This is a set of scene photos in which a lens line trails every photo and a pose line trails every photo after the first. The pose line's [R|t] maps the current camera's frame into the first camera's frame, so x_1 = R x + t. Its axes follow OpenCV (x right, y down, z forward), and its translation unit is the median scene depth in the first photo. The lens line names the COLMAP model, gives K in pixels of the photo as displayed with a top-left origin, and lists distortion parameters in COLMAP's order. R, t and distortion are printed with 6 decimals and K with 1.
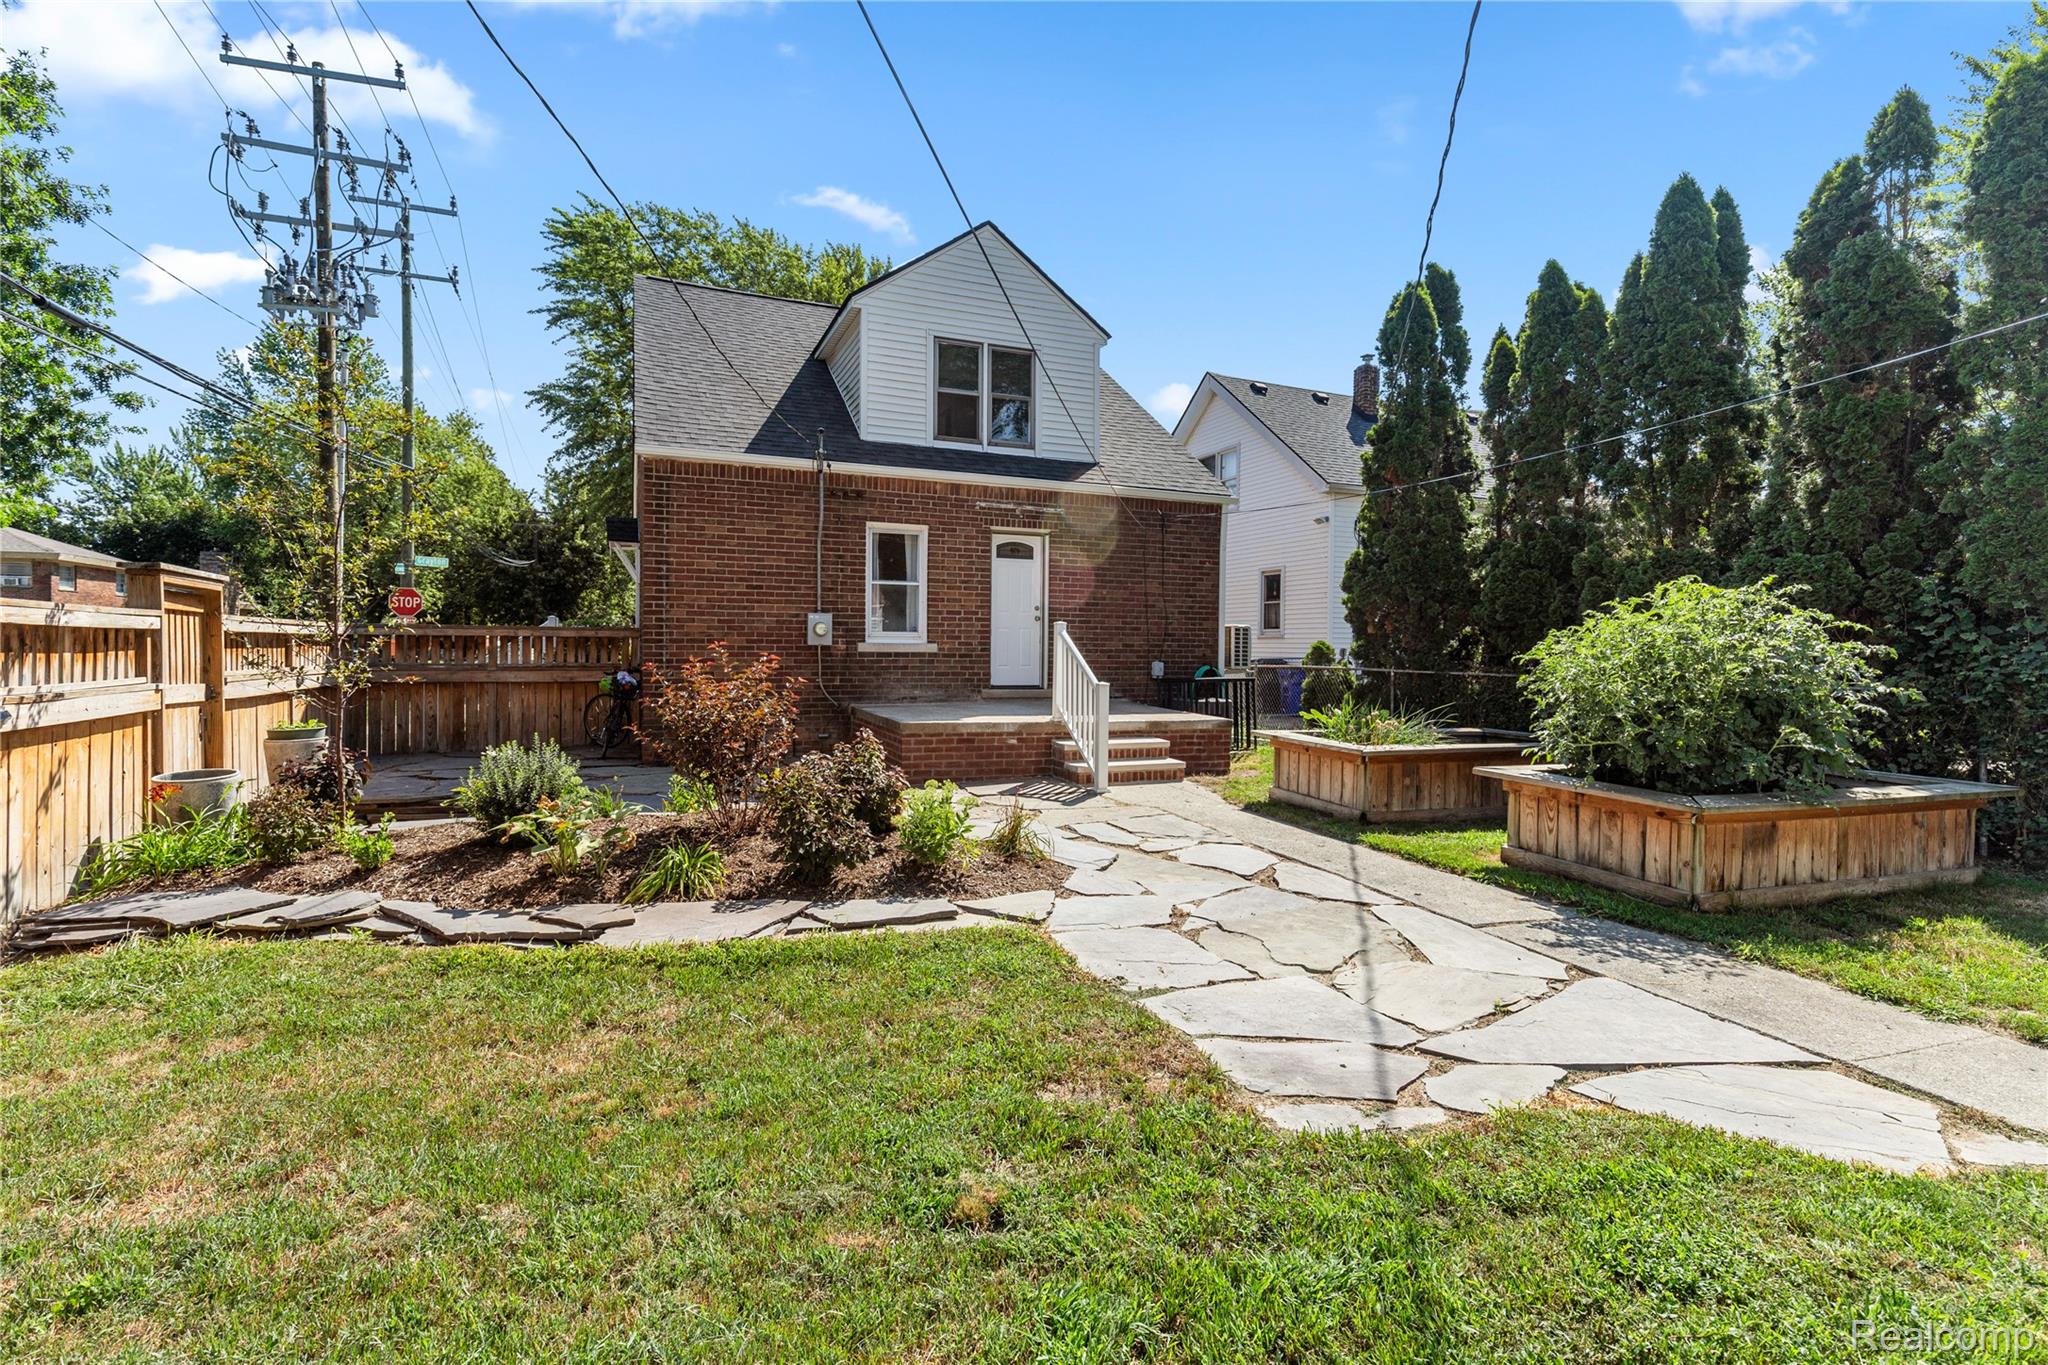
lens RADIAL K [[962.8, 0, 1031.9], [0, 962.8, 618.6], [0, 0, 1]] dist [-0.000537, 0.000486]
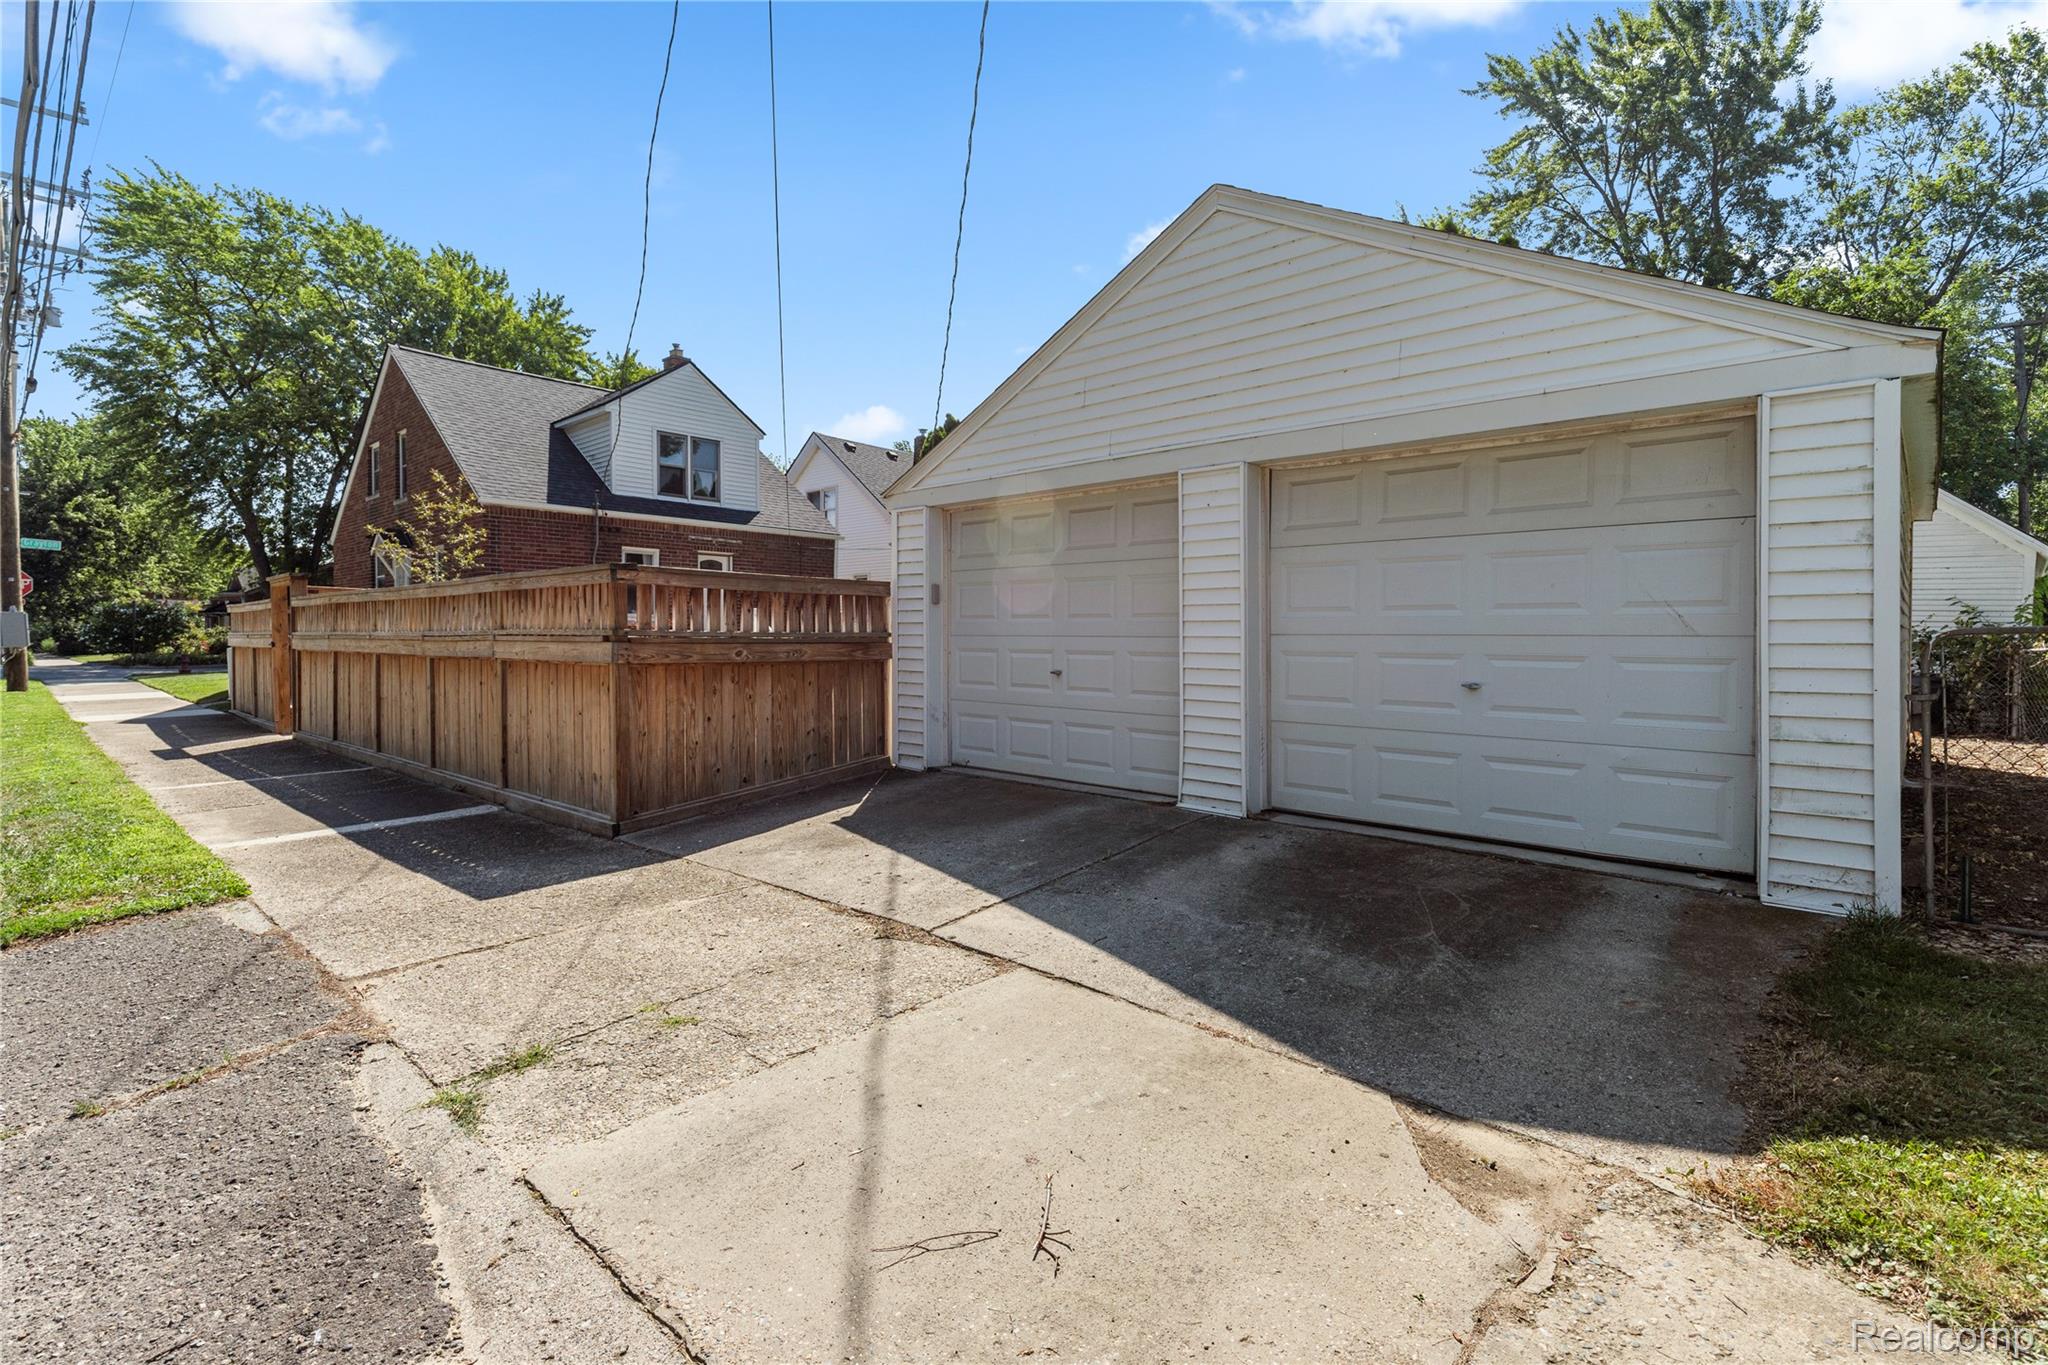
lens RADIAL K [[962.8, 0, 1031.9], [0, 962.8, 618.6], [0, 0, 1]] dist [-0.000537, 0.000486]
pose [[0.907412, 0.002335, 0.420235, -0.206123], [-0.006912, 0.999932, 0.009370, 0.002142], [-0.420185, -0.011407, 0.907367, -0.714710]]
